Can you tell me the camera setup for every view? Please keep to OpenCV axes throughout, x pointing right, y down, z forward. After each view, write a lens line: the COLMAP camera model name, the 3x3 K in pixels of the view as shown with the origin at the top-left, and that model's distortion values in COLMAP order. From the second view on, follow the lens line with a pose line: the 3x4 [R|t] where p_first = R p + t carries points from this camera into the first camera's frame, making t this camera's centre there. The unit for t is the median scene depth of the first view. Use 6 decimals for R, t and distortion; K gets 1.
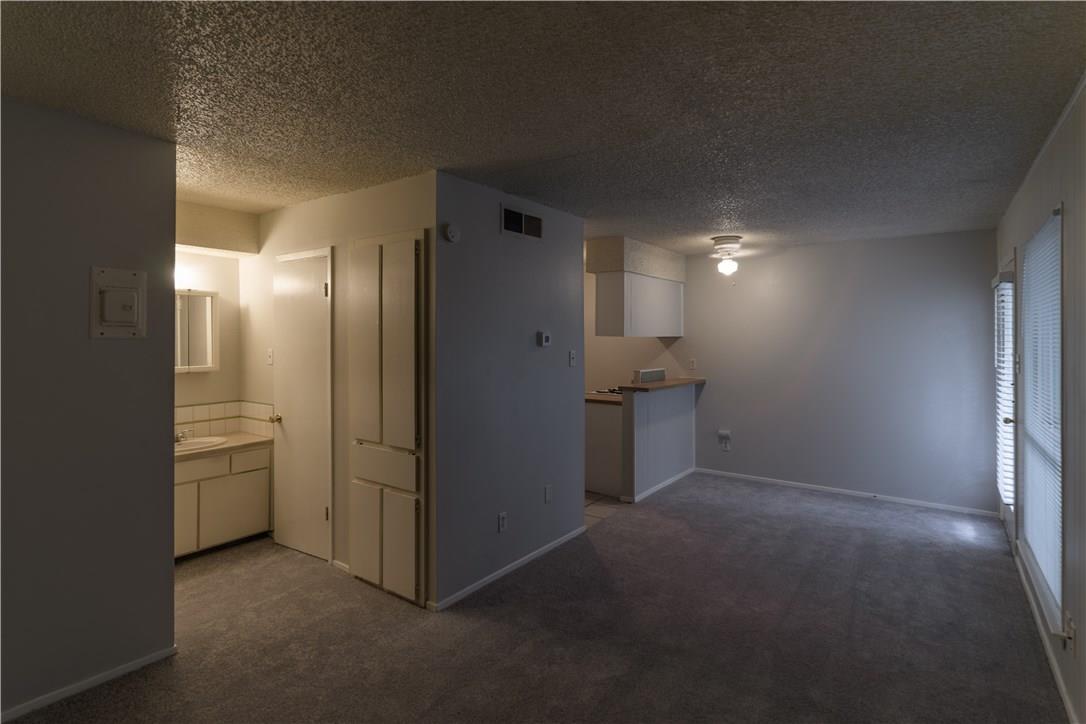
lens RADIAL K [[531.3, 0, 541.0], [0, 531.3, 337.6], [0, 0, 1]] dist [-0.003085, 0.008281]
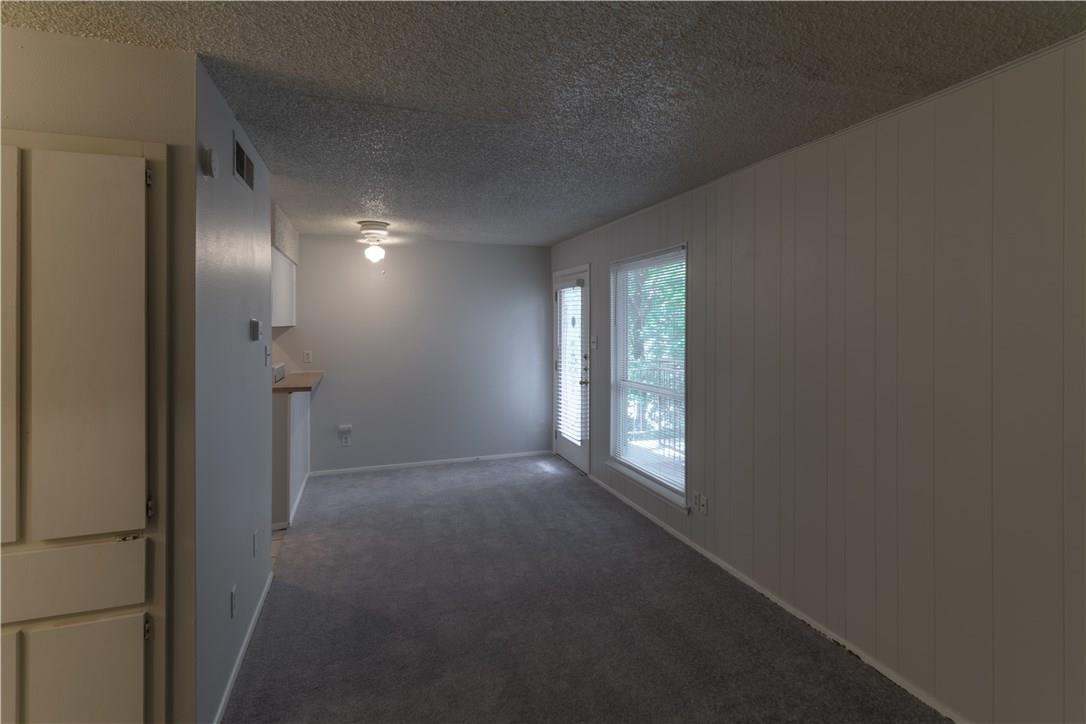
lens RADIAL K [[535.7, 0, 544.7], [0, 535.7, 321.0], [0, 0, 1]] dist [-0.002191, 0.000049]
pose [[0.566271, 0.000260, 0.824219, -0.366738], [0.007798, 0.999954, -0.005672, -0.002971], [-0.824182, 0.009639, 0.566243, 0.252958]]
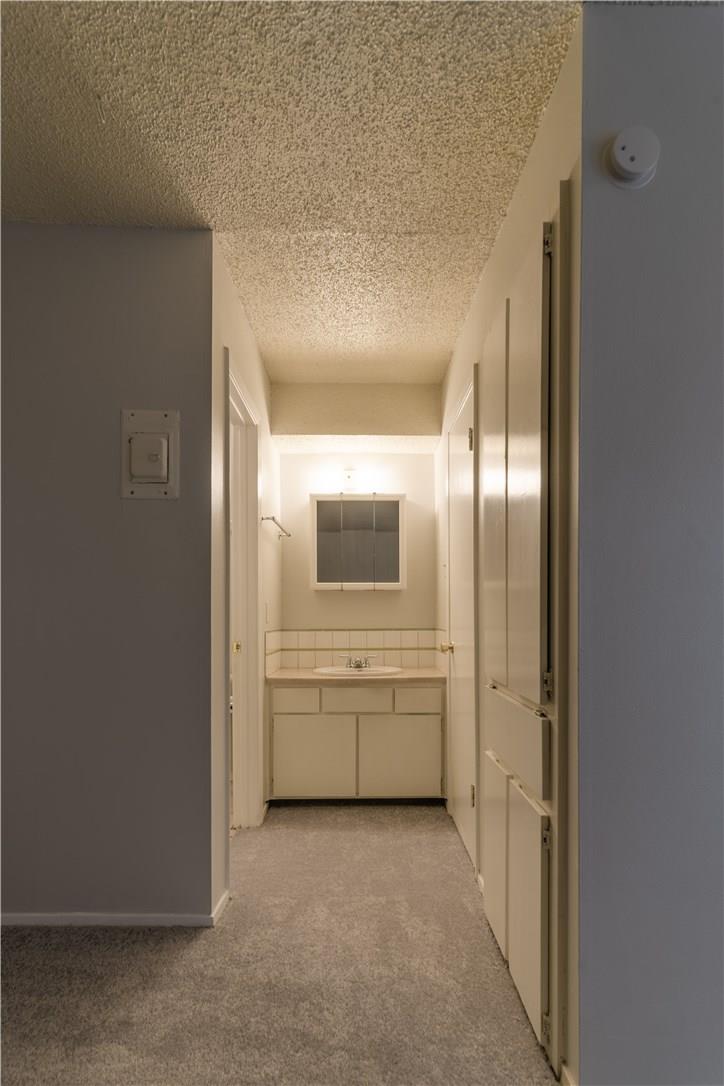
lens RADIAL K [[535.7, 0, 365.7], [0, 535.7, 615.1], [0, 0, 1]] dist [-0.002191, 0.000049]
pose [[0.611736, 0.007572, -0.791025, 0.018561], [-0.000182, 0.999956, 0.009430, 0.104574], [0.791062, -0.005625, 0.611711, 0.483358]]
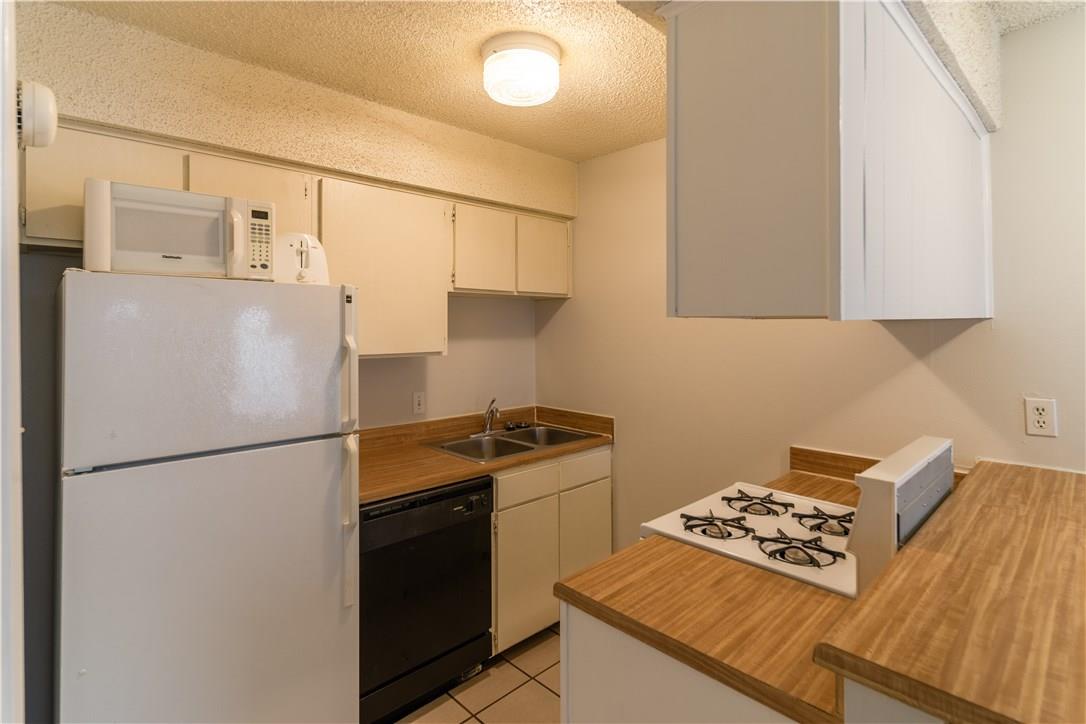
lens RADIAL K [[535.7, 0, 544.7], [0, 535.7, 321.0], [0, 0, 1]] dist [-0.002191, 0.000049]
pose [[0.986796, -0.011039, -0.161593, 0.118945], [0.008973, 0.999868, -0.013514, 0.001661], [0.161721, 0.011885, 0.986765, 1.077863]]
